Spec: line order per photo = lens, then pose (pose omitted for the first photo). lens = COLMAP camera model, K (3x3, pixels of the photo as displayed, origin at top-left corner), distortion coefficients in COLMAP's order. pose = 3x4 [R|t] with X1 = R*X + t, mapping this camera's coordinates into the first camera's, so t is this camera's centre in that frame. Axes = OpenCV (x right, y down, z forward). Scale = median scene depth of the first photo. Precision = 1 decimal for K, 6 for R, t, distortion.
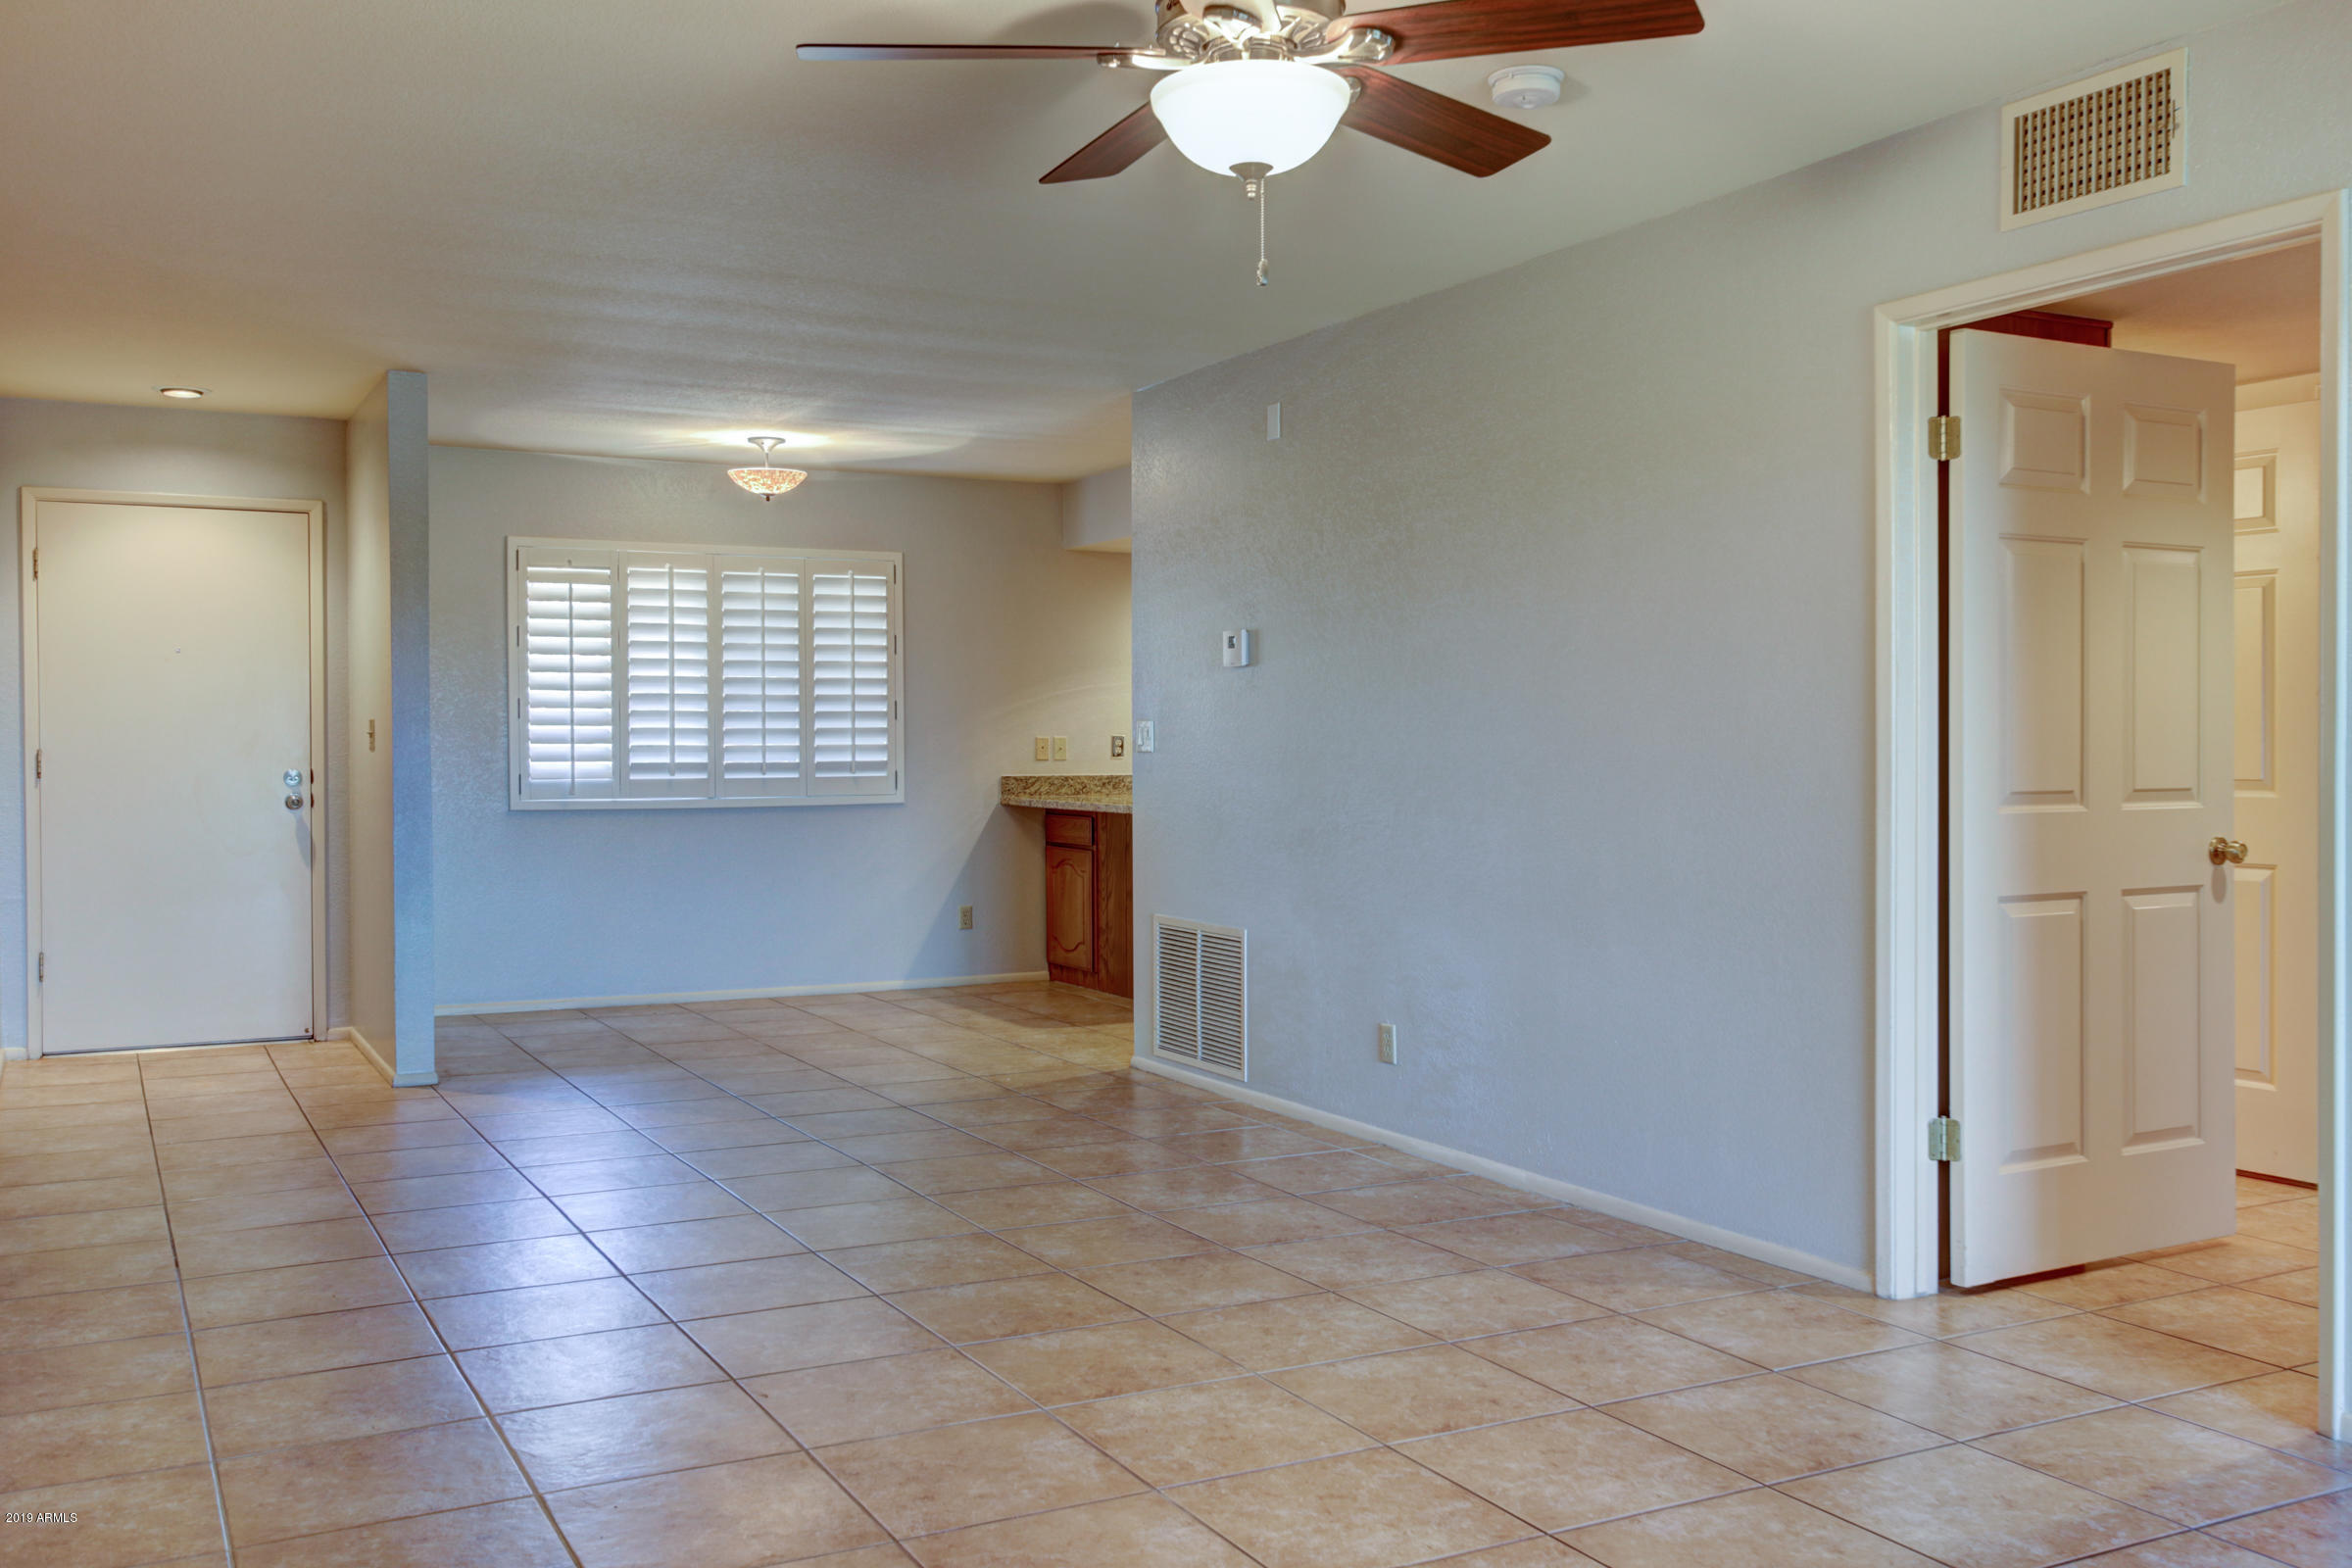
lens RADIAL K [[2076.2, 0, 1172.1], [0, 2076.2, 783.4], [0, 0, 1]] dist [0.002771, 0.054533]
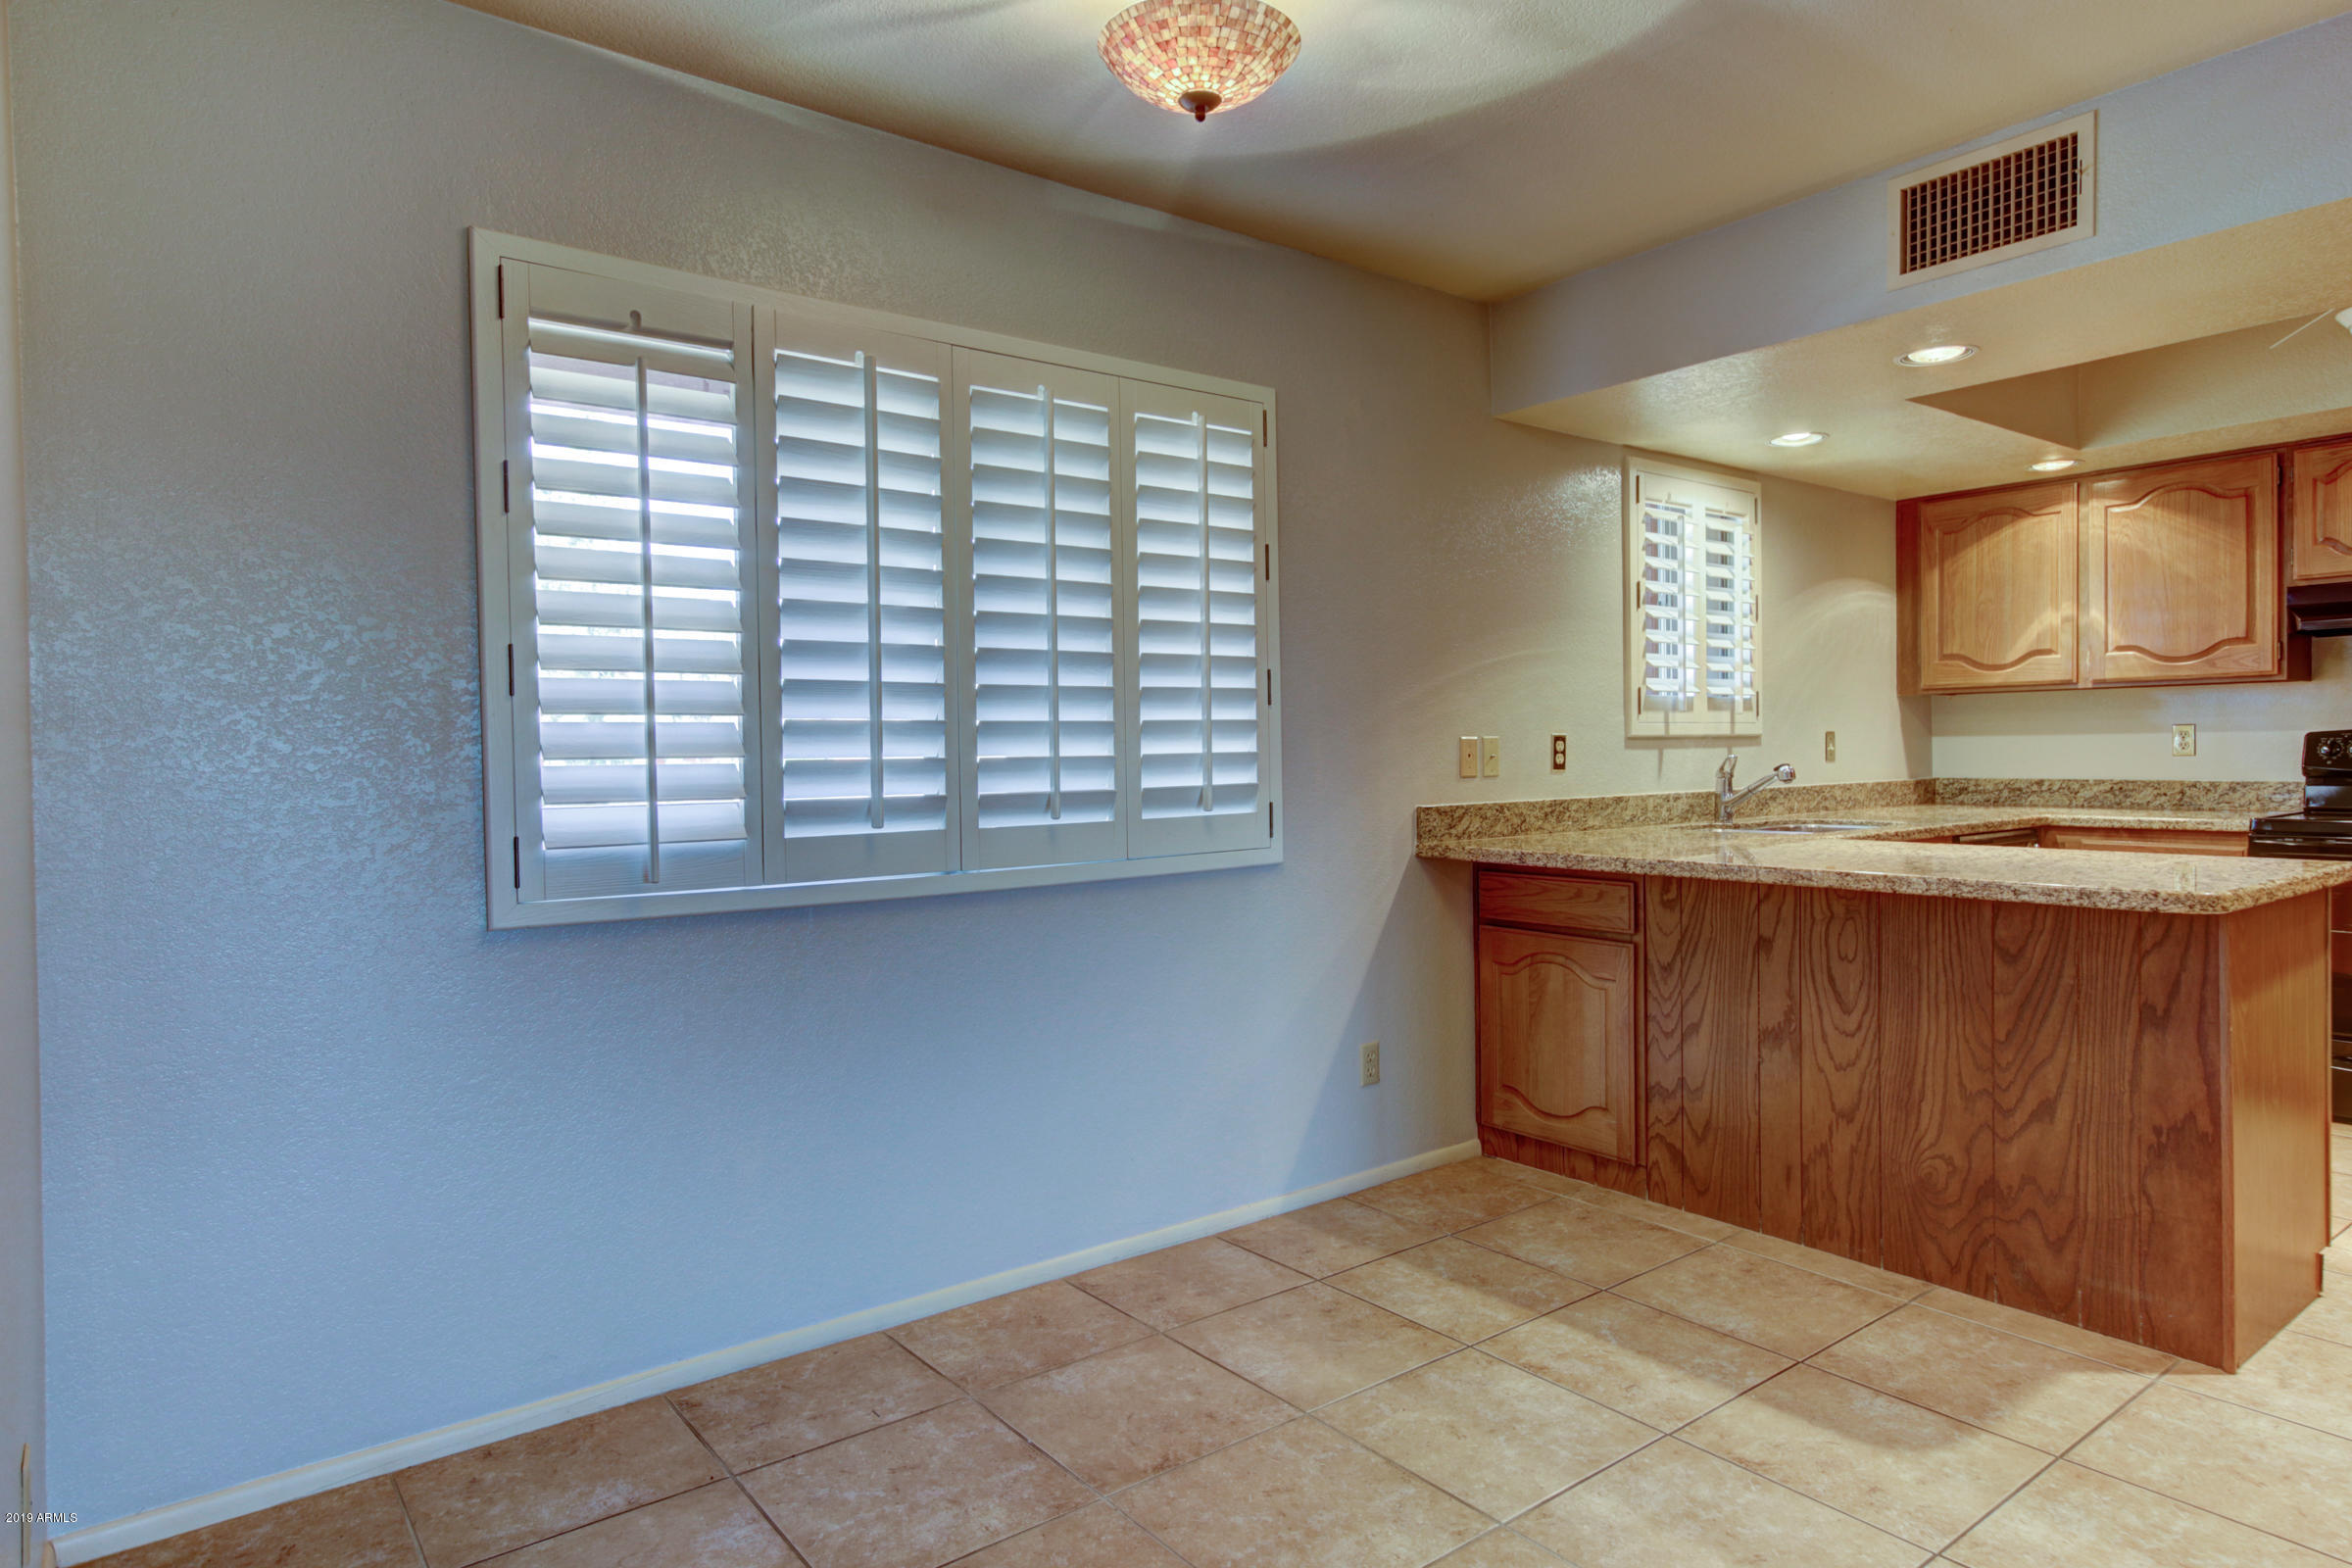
lens RADIAL K [[1357.7, 0, 1178.8], [0, 1357.7, 775.3], [0, 0, 1]] dist [0.002748, 0.008609]
pose [[0.985397, -0.014778, 0.169633, -0.226313], [0.015419, 0.999878, -0.002464, -0.013112], [-0.169576, 0.005044, 0.985504, 0.702217]]
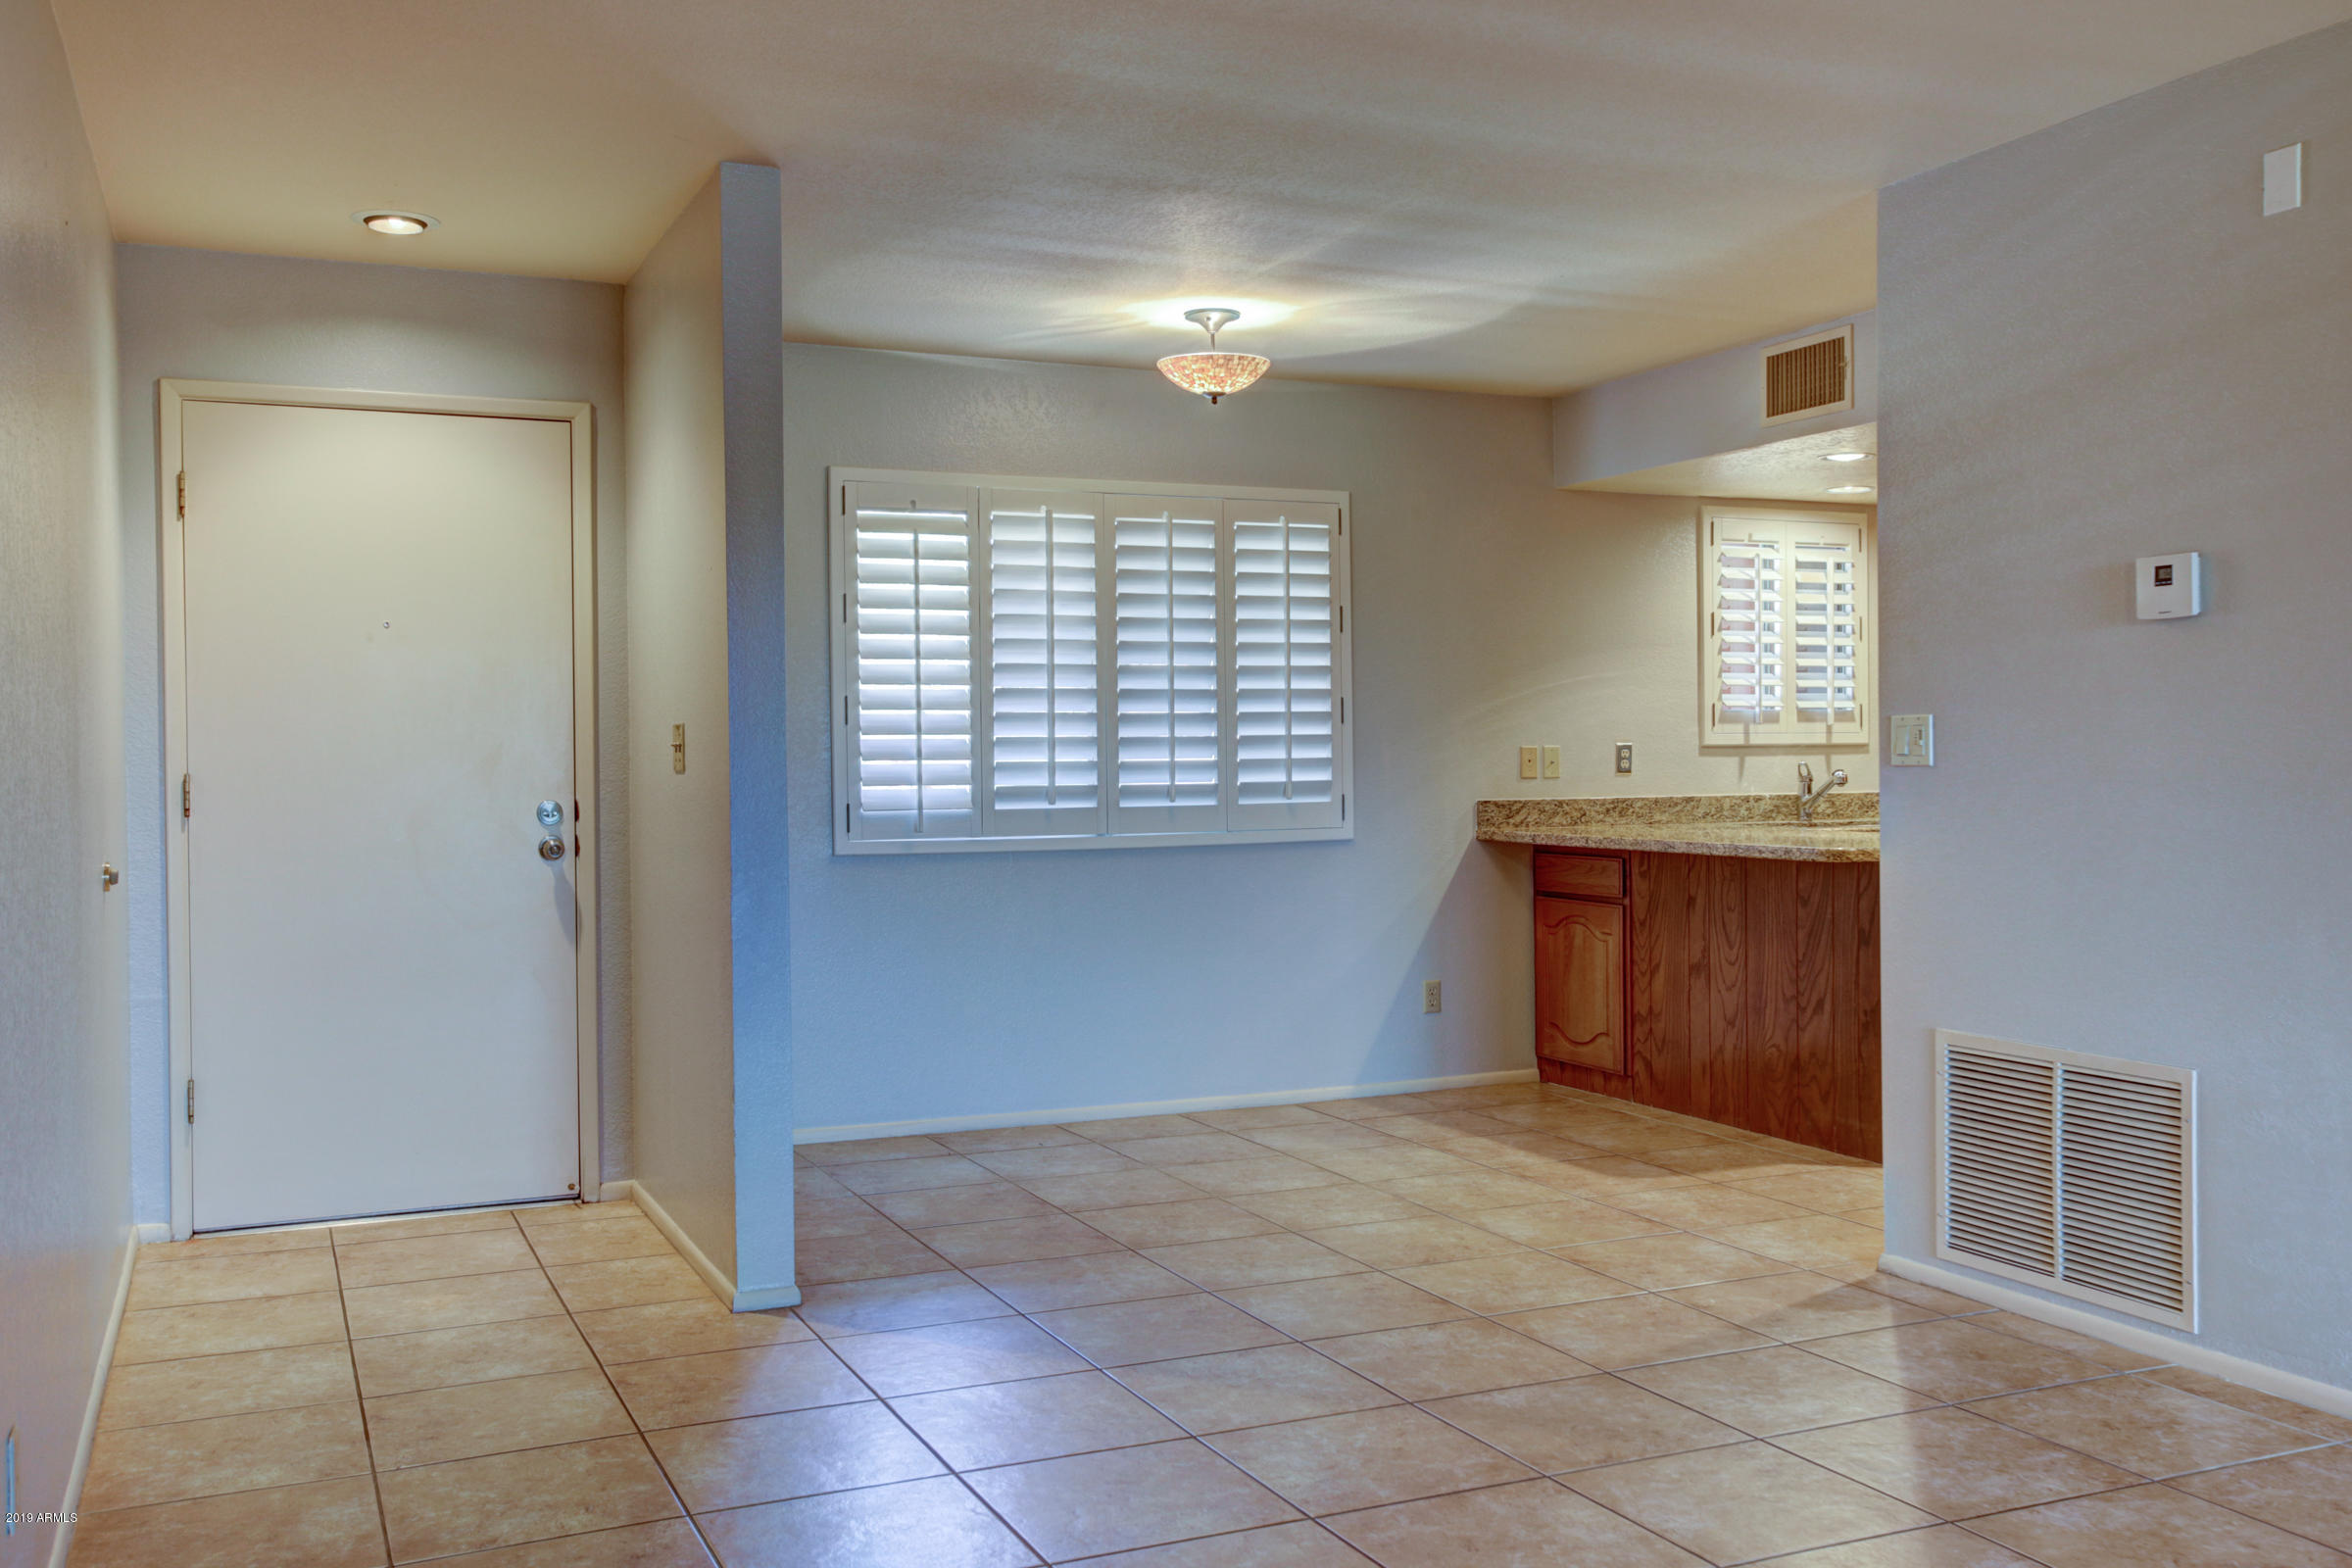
lens RADIAL K [[2076.2, 0, 1184.9], [0, 2076.2, 785.2], [0, 0, 1]] dist [0.002771, 0.054533]
pose [[0.998320, -0.006954, -0.057523, -0.154443], [0.006609, 0.999959, -0.006197, -0.005479], [0.057563, 0.005807, 0.998325, 0.293789]]
